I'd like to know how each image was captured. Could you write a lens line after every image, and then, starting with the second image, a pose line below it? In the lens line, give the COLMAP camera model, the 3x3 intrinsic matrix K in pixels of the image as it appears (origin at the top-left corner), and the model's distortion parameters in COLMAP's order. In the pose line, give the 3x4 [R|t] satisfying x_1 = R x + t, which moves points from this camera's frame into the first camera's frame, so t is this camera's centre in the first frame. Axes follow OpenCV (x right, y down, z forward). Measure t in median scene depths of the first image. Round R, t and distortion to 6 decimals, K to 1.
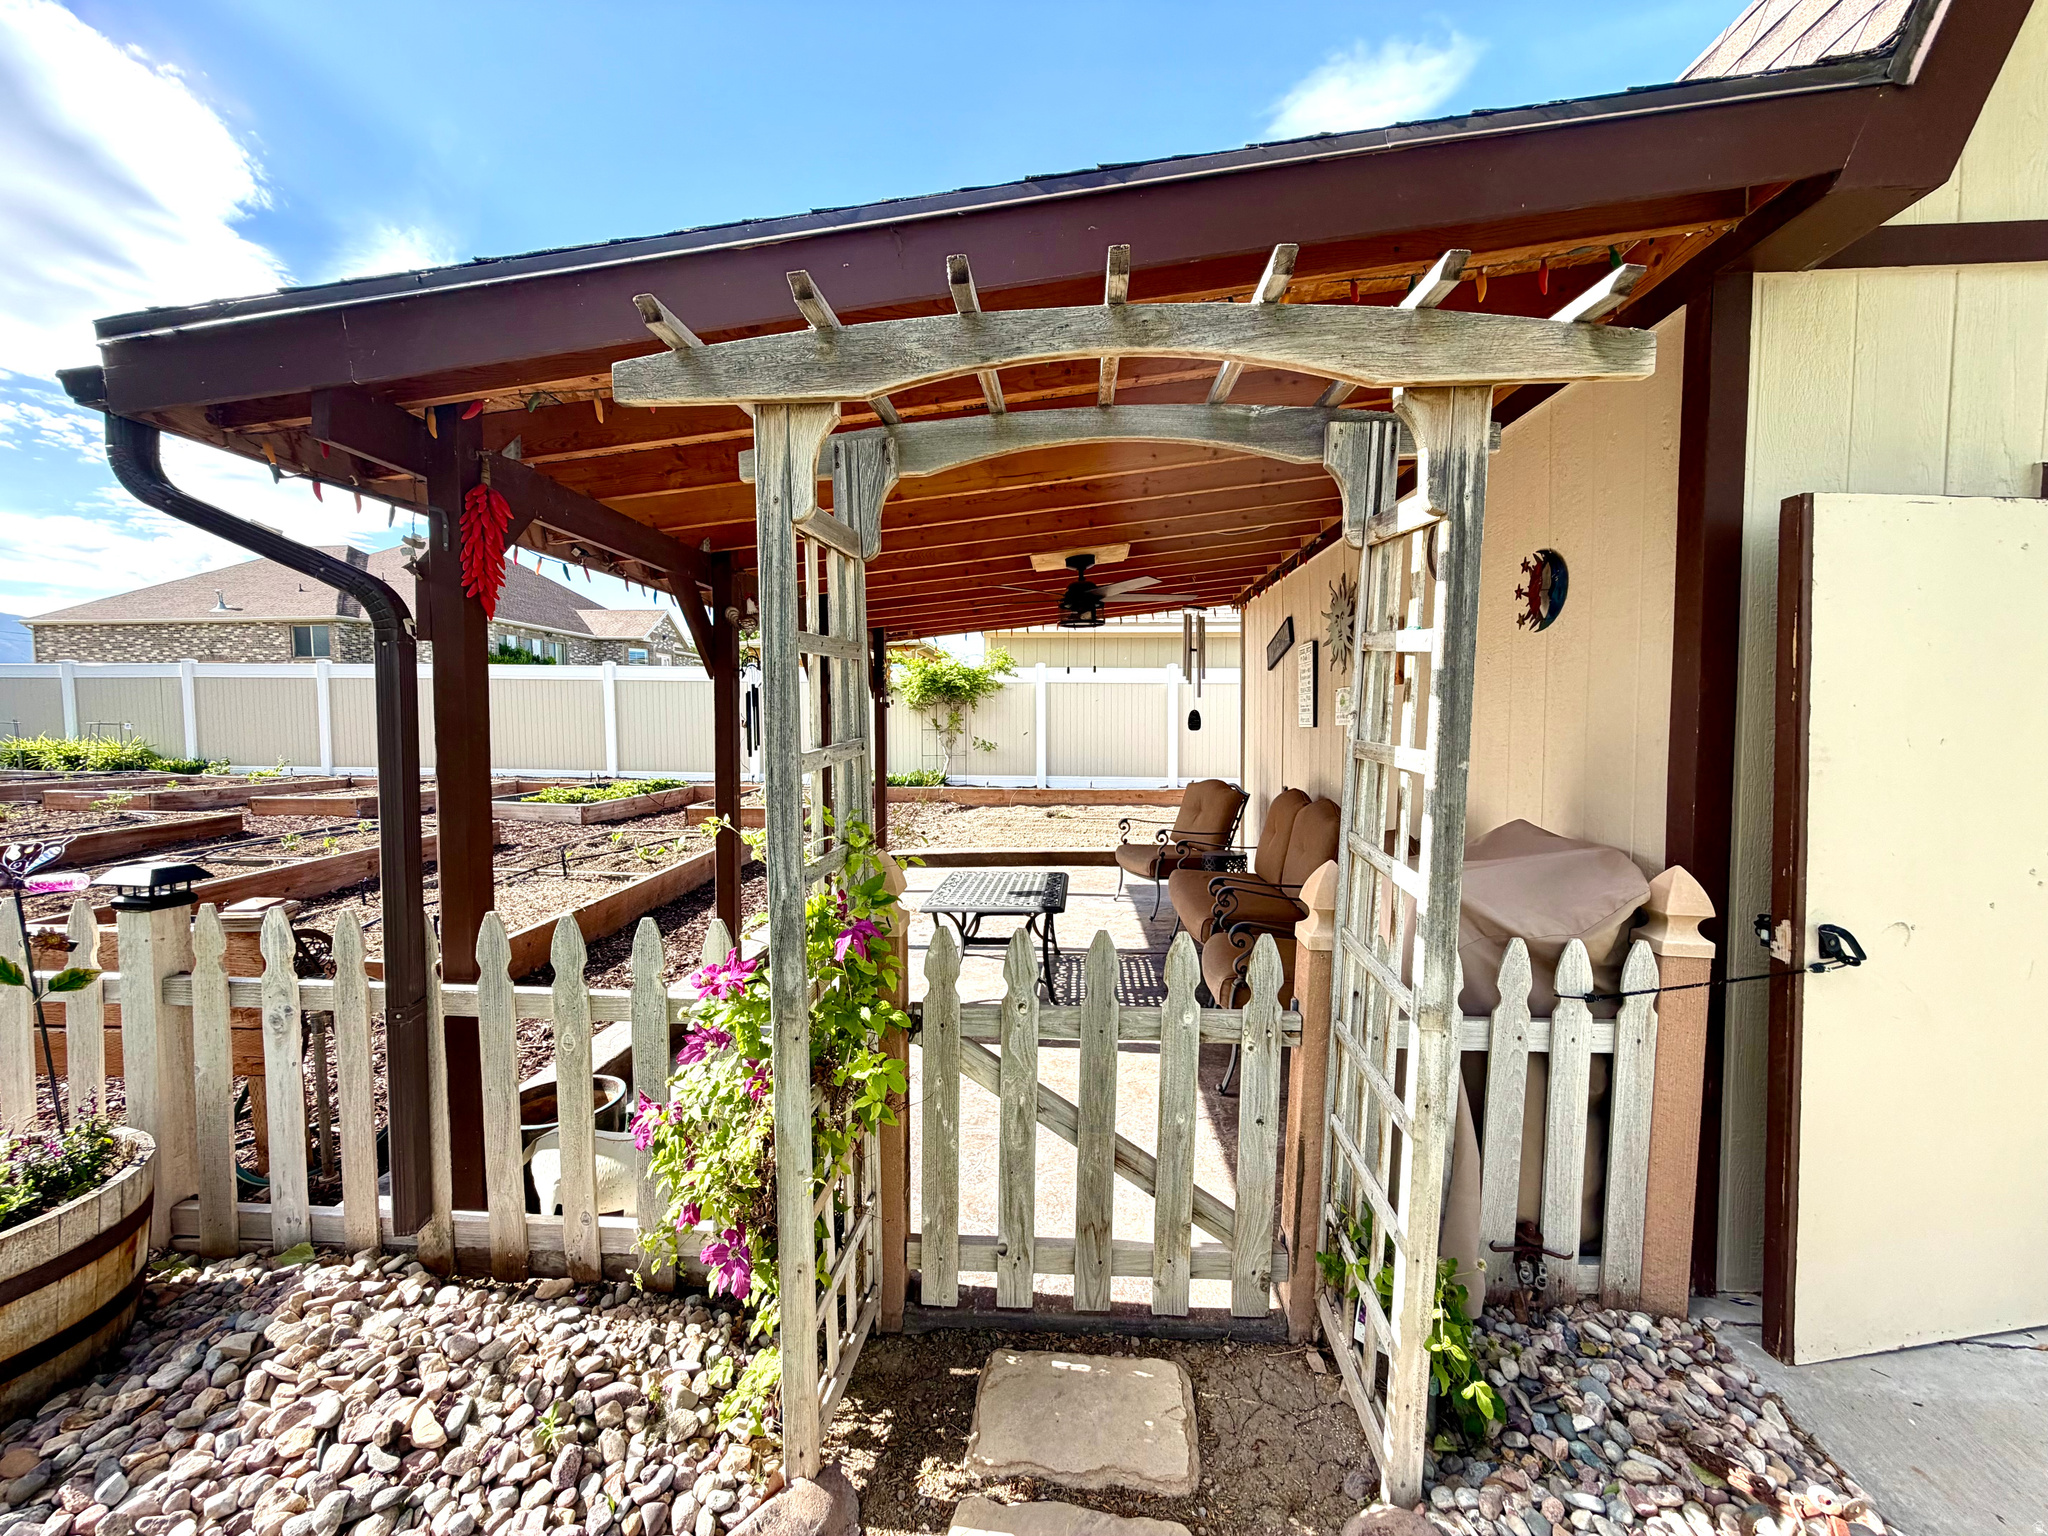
lens RADIAL K [[811.1, 0, 1016.5], [0, 811.1, 770.6], [0, 0, 1]] dist [-0.001085, 0.000120]
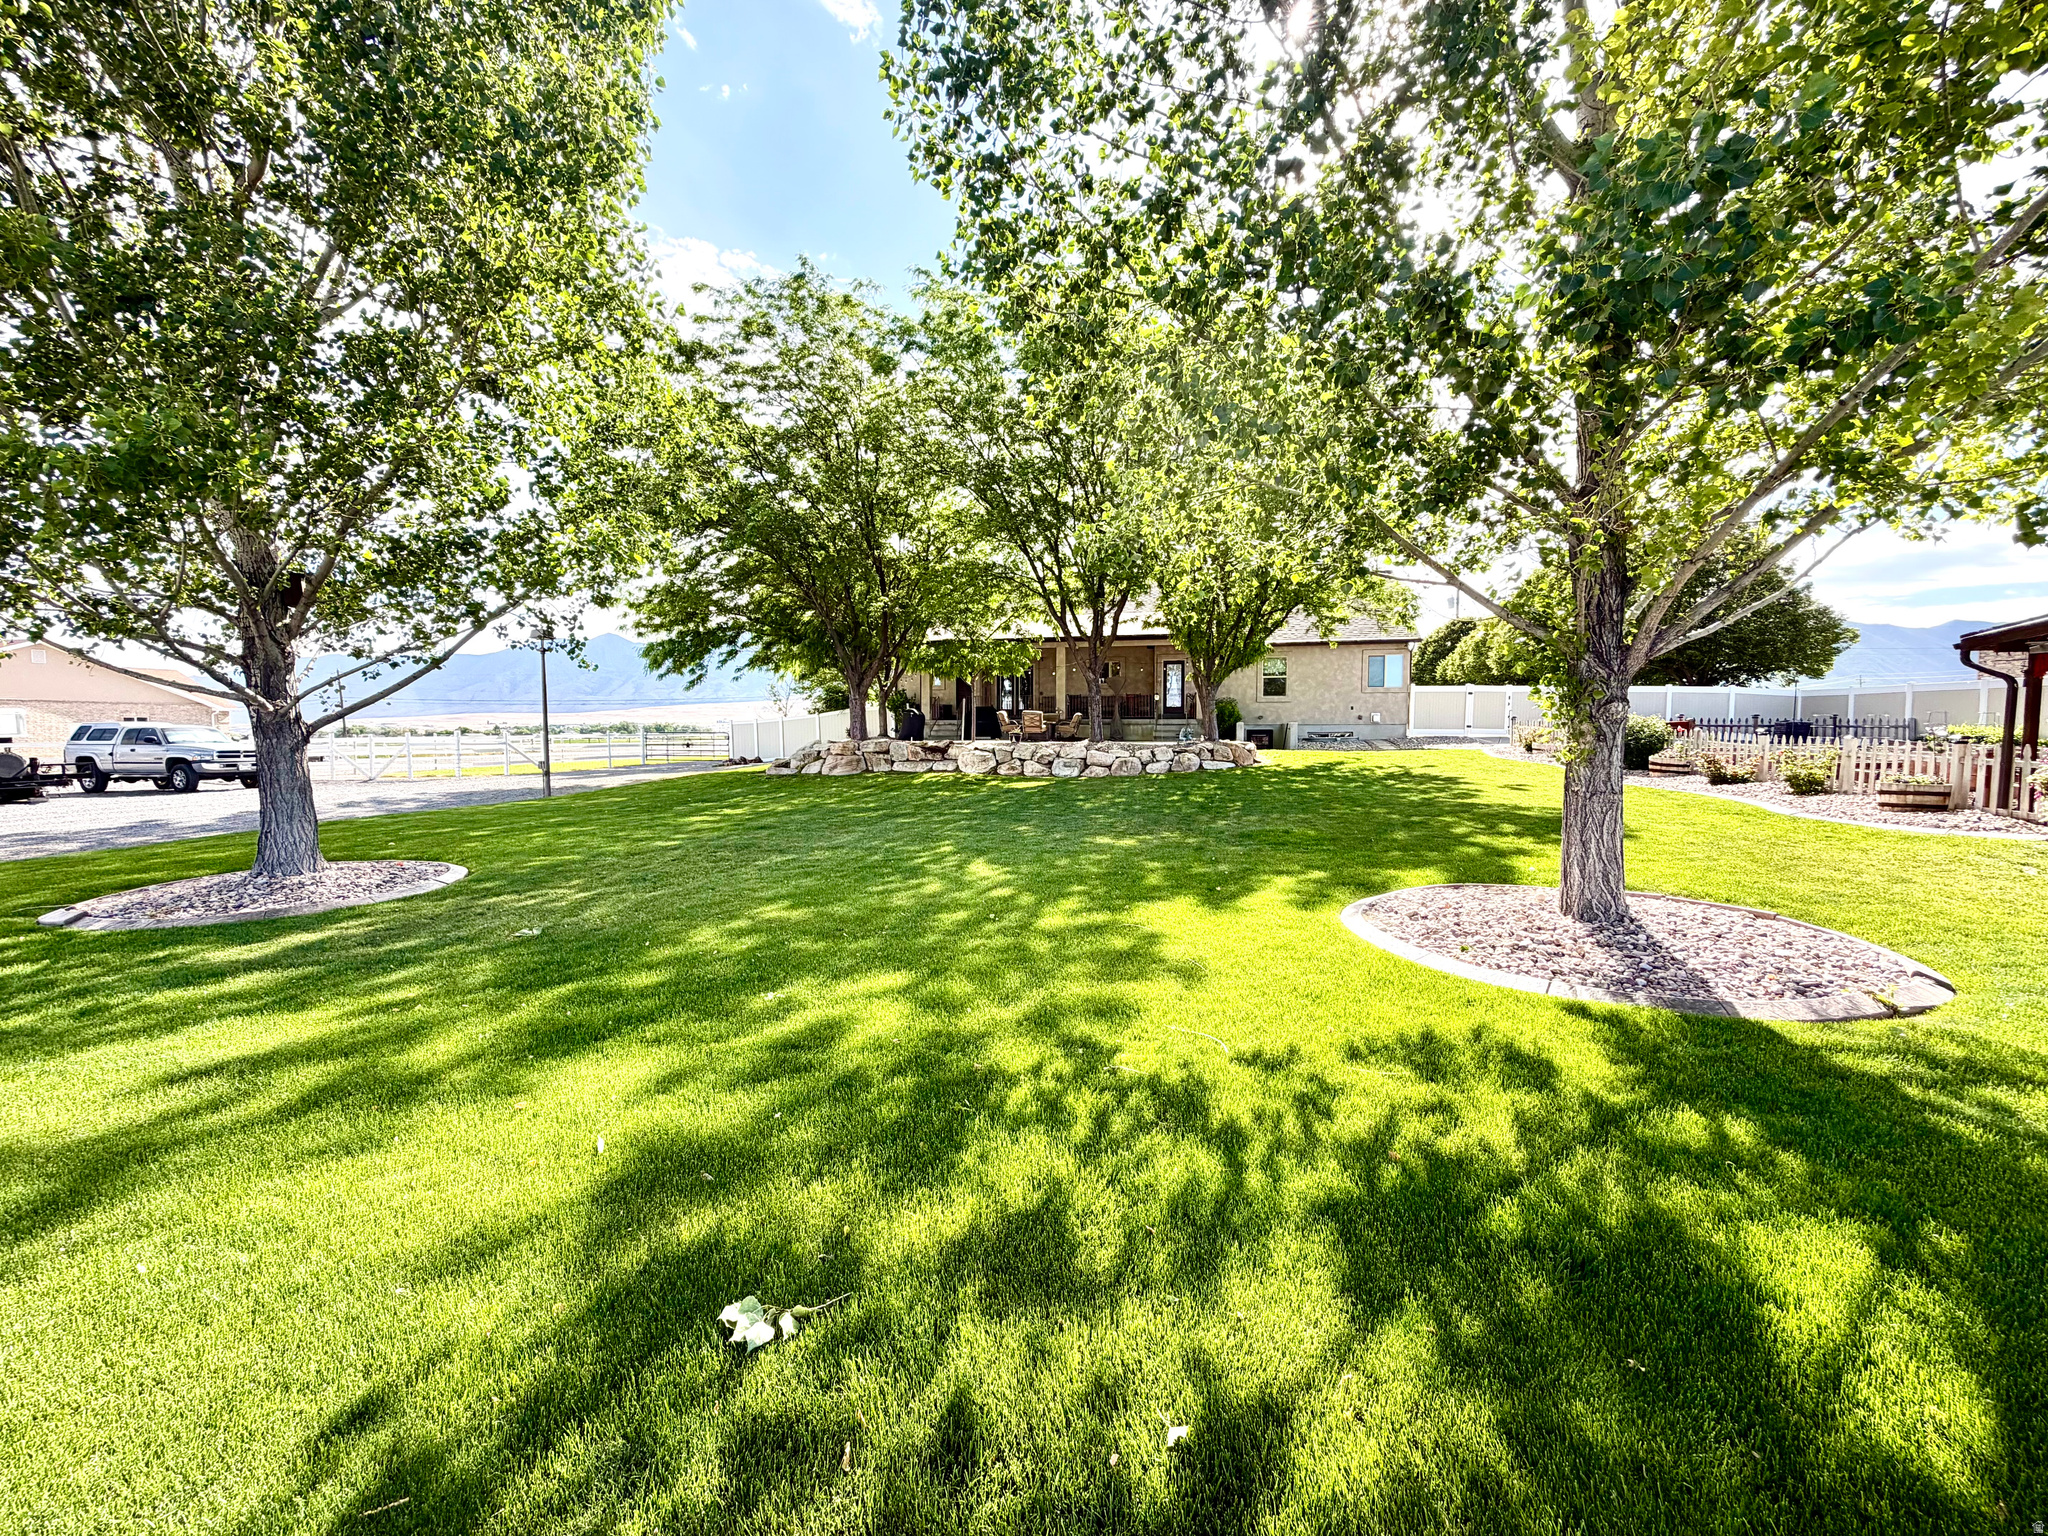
lens RADIAL K [[816.6, 0, 1015.9], [0, 816.6, 767.5], [0, 0, 1]] dist [0.000197, -0.000033]
pose [[-0.175211, 0.049481, -0.983287, 4.991324], [-0.057346, 0.996528, 0.060366, 0.353021], [0.982859, 0.066965, -0.171765, -3.902563]]
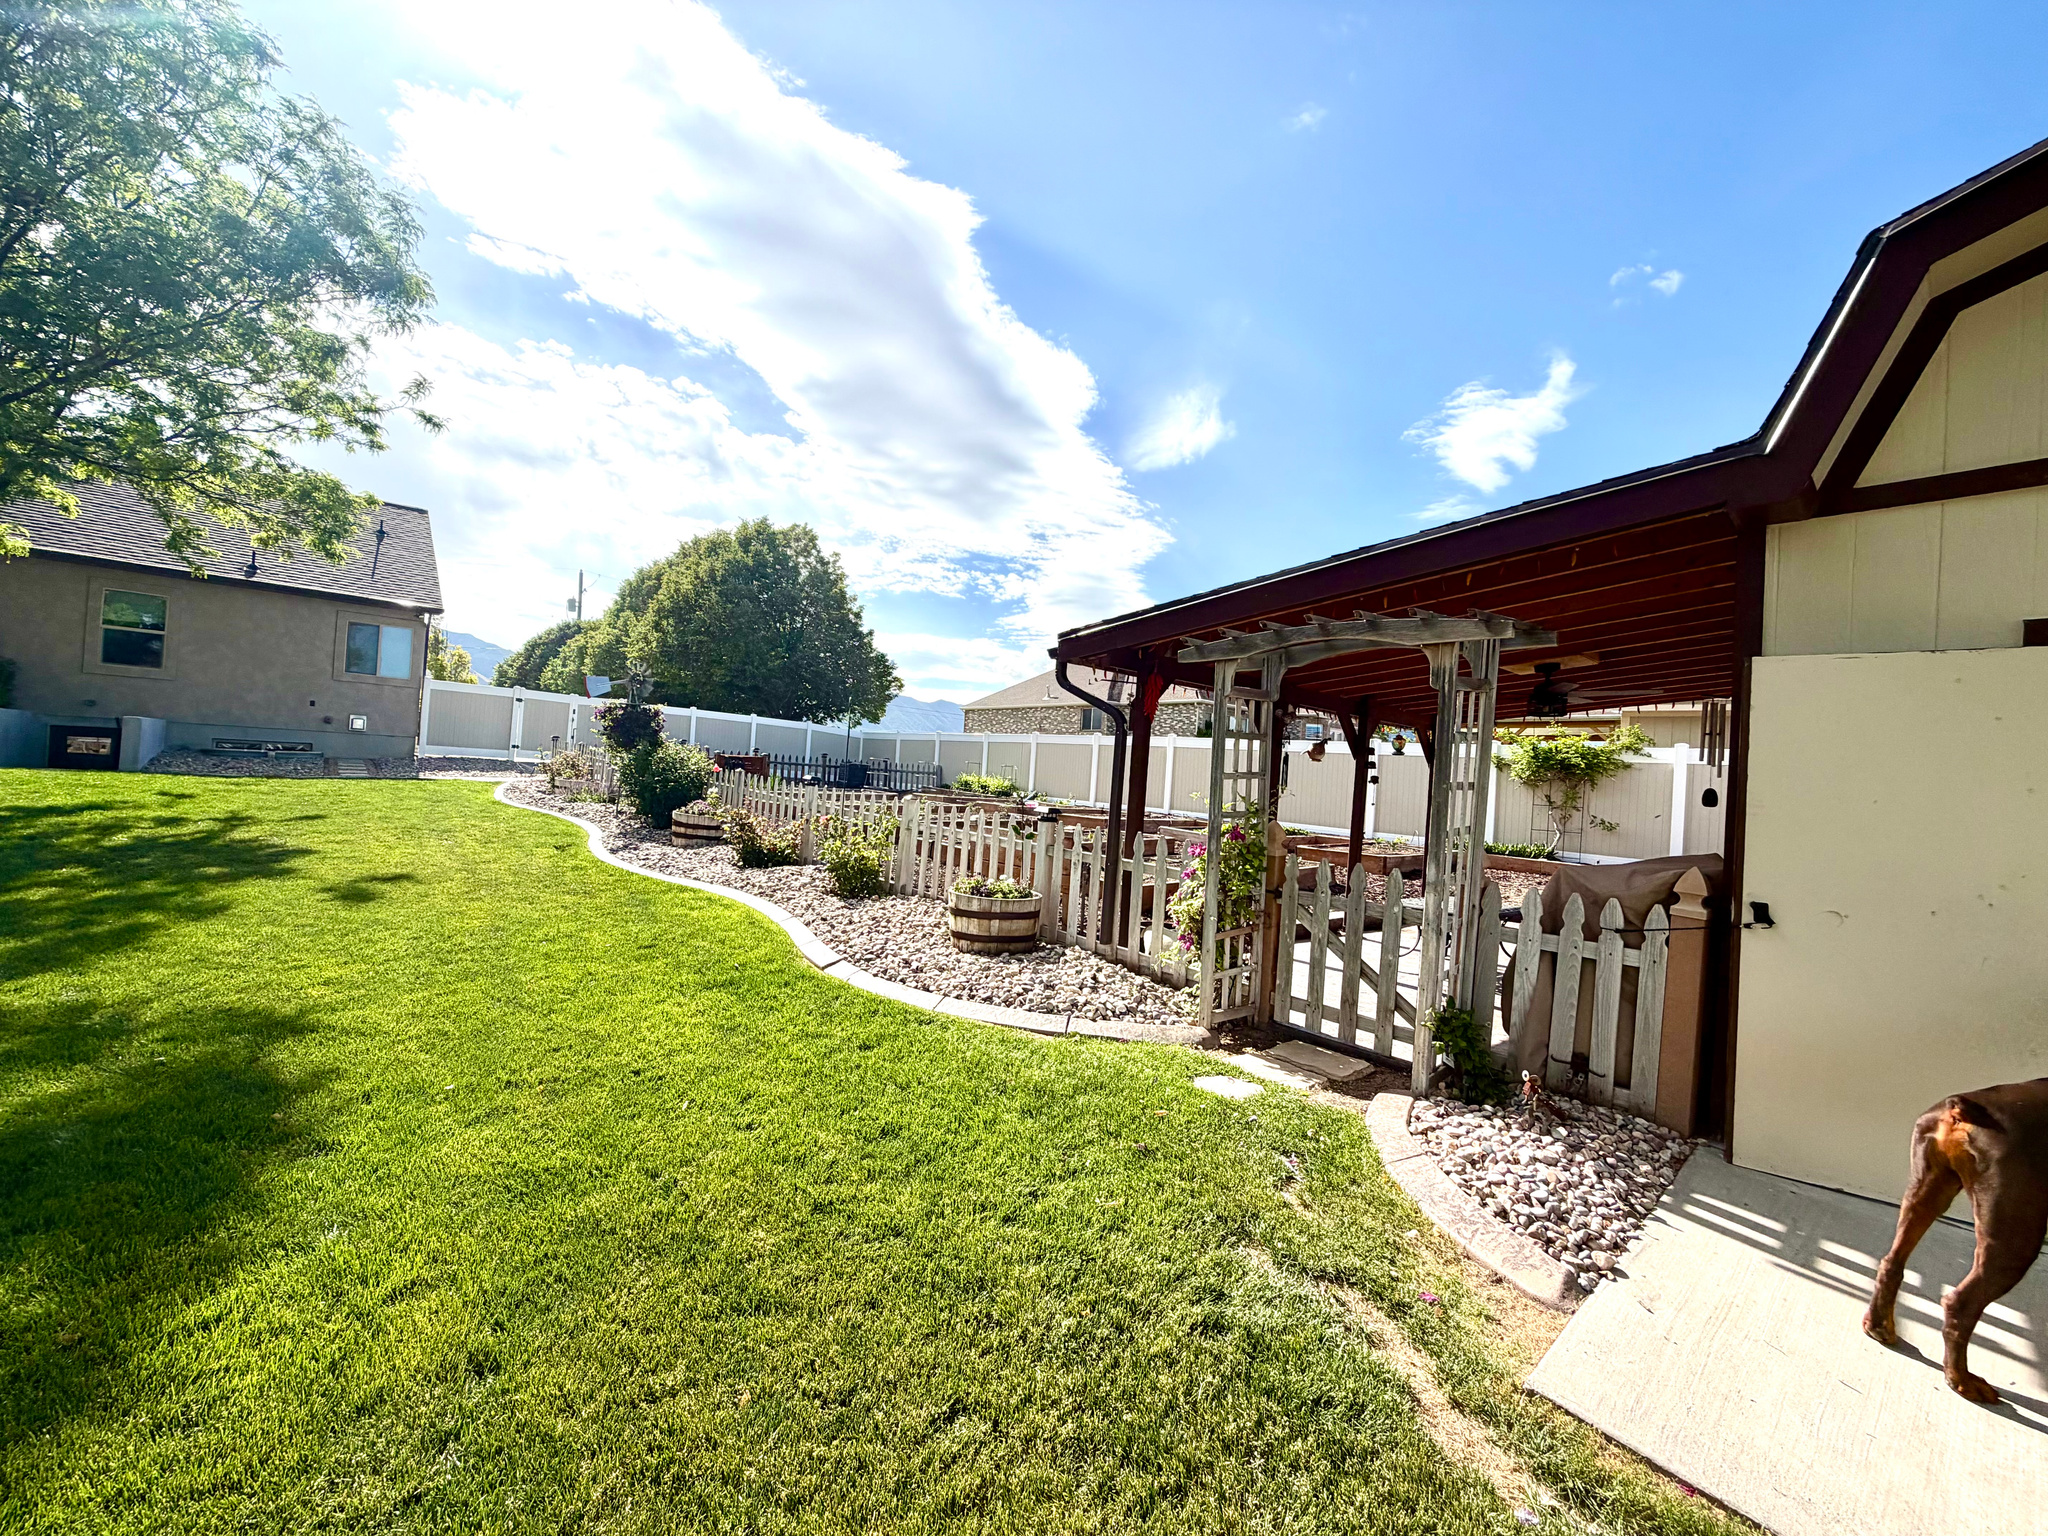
lens RADIAL K [[815.7, 0, 1018.5], [0, 815.7, 772.0], [0, 0, 1]] dist [0.000648, -0.000049]
pose [[0.698219, 0.042681, -0.714611, 0.970758], [-0.105667, 0.993432, -0.043908, 0.135170], [0.708043, 0.106168, 0.698142, -1.164544]]
